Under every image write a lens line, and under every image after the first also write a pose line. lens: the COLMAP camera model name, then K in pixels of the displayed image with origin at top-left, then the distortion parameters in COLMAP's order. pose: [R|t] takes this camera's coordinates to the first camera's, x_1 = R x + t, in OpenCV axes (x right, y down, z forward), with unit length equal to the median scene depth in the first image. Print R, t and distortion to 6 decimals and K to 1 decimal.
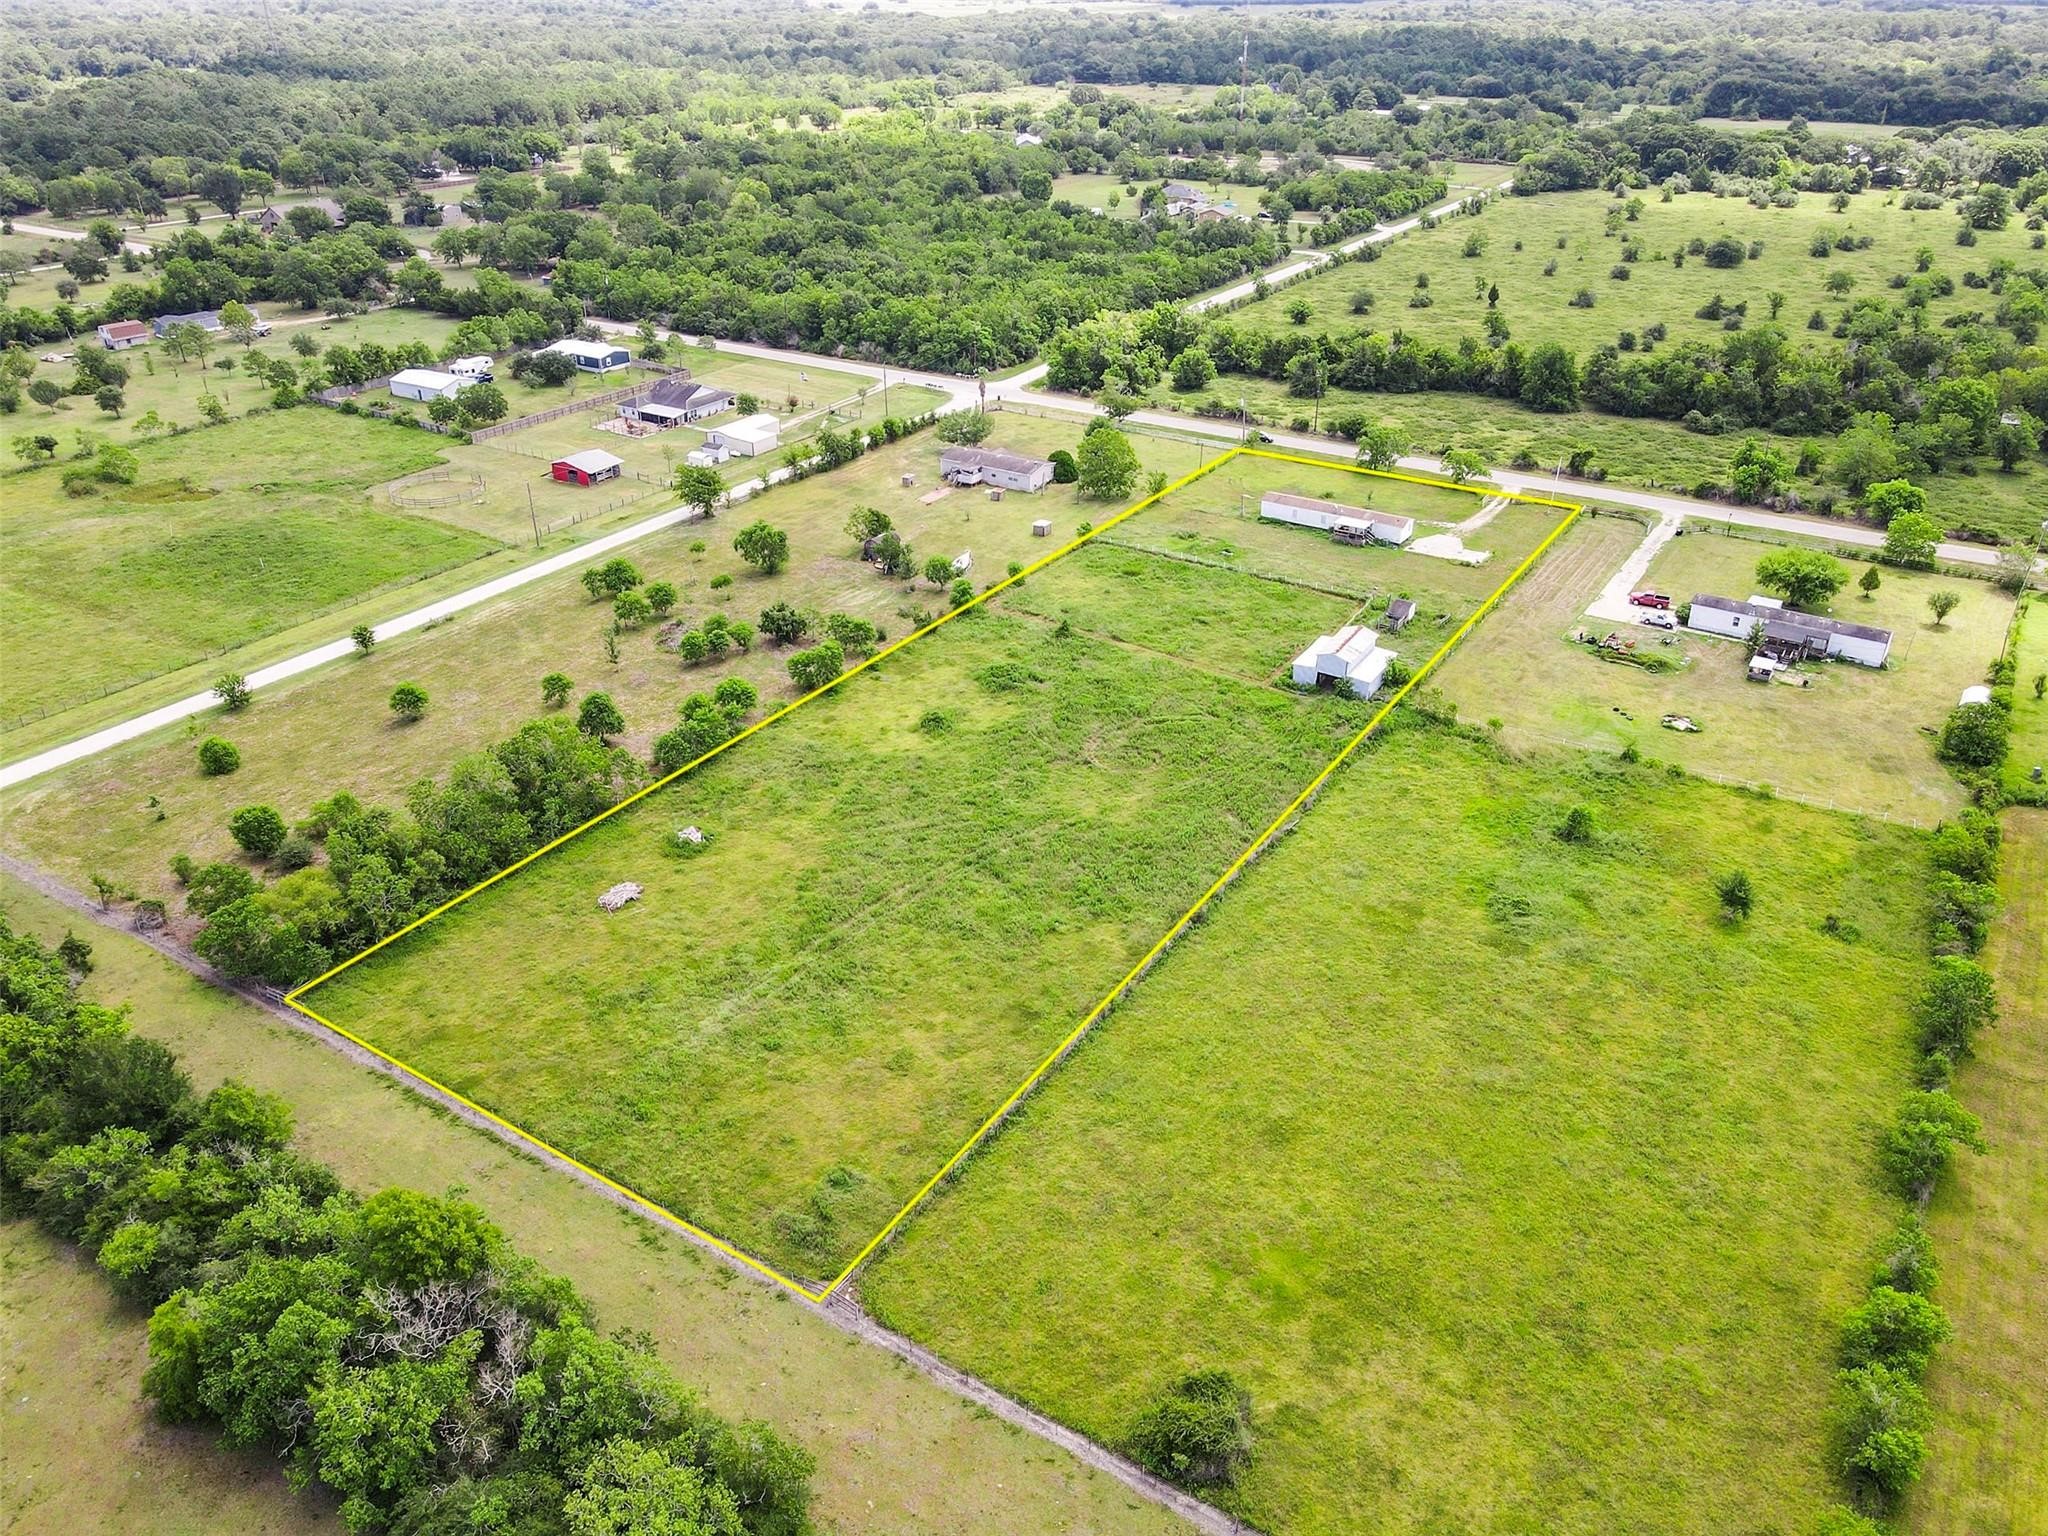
lens RADIAL K [[1495.5, 0, 980.3], [0, 1495.5, 772.0], [0, 0, 1]] dist [-0.041656, 0.117018]
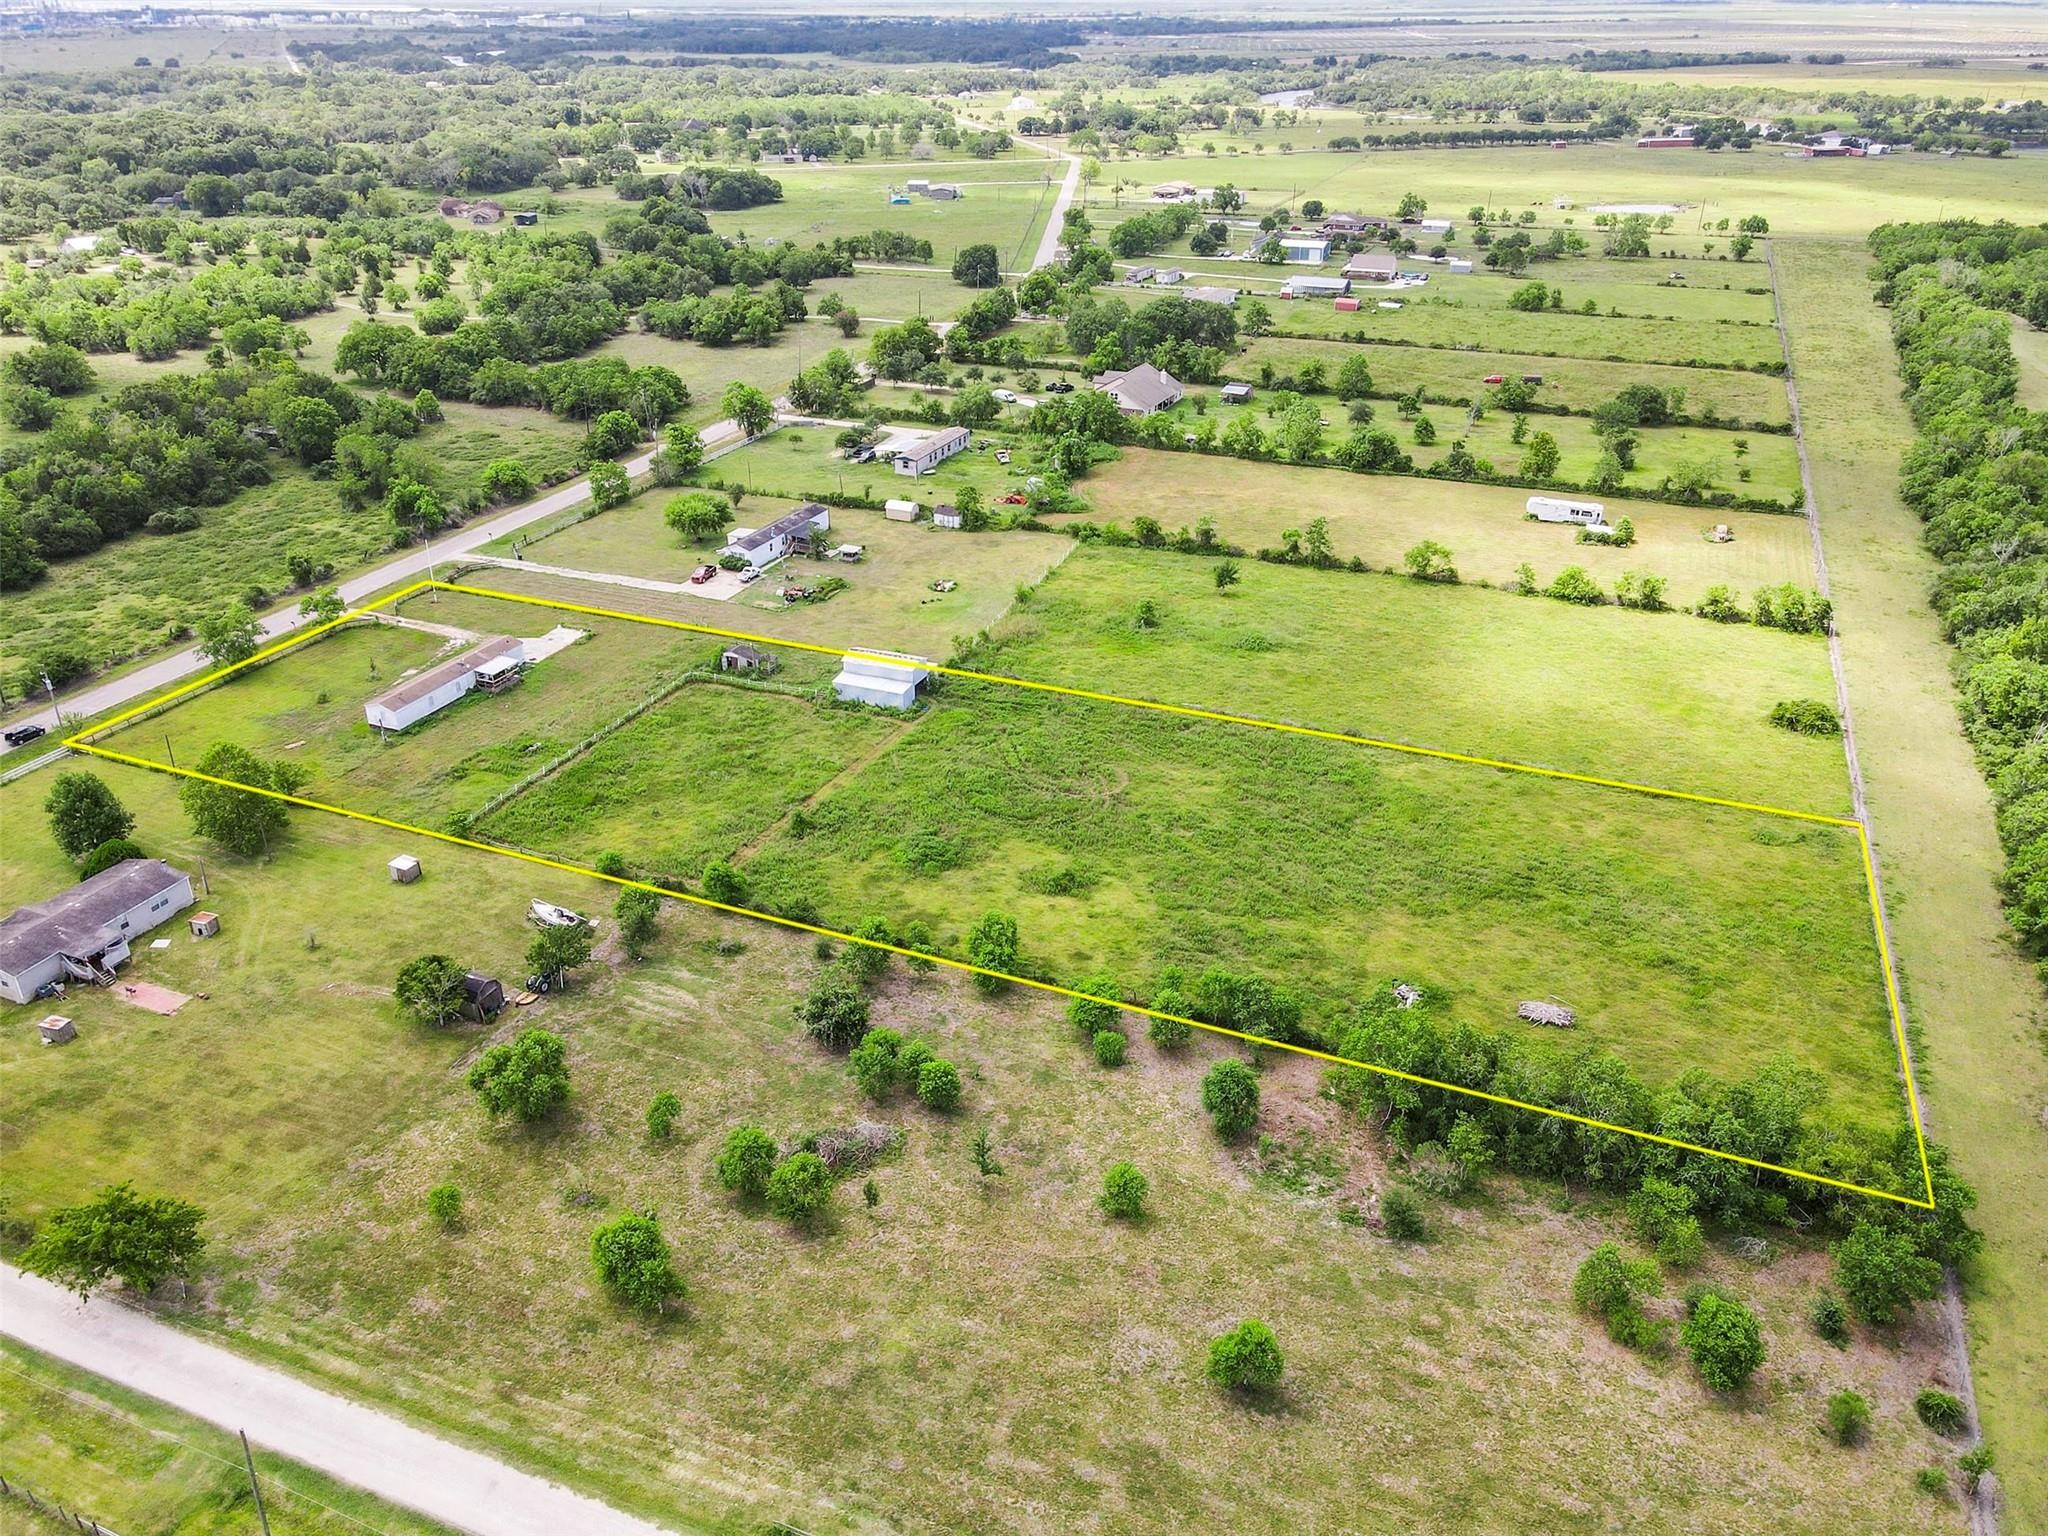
lens RADIAL K [[1519.9, 0, 1014.0], [0, 1519.9, 771.4], [0, 0, 1]] dist [0.011547, 0.022541]
pose [[-0.187723, -0.444206, 0.876037, -0.564137], [0.480067, 0.736612, 0.476381, -0.378609], [-0.856911, 0.509984, 0.074970, 0.689982]]
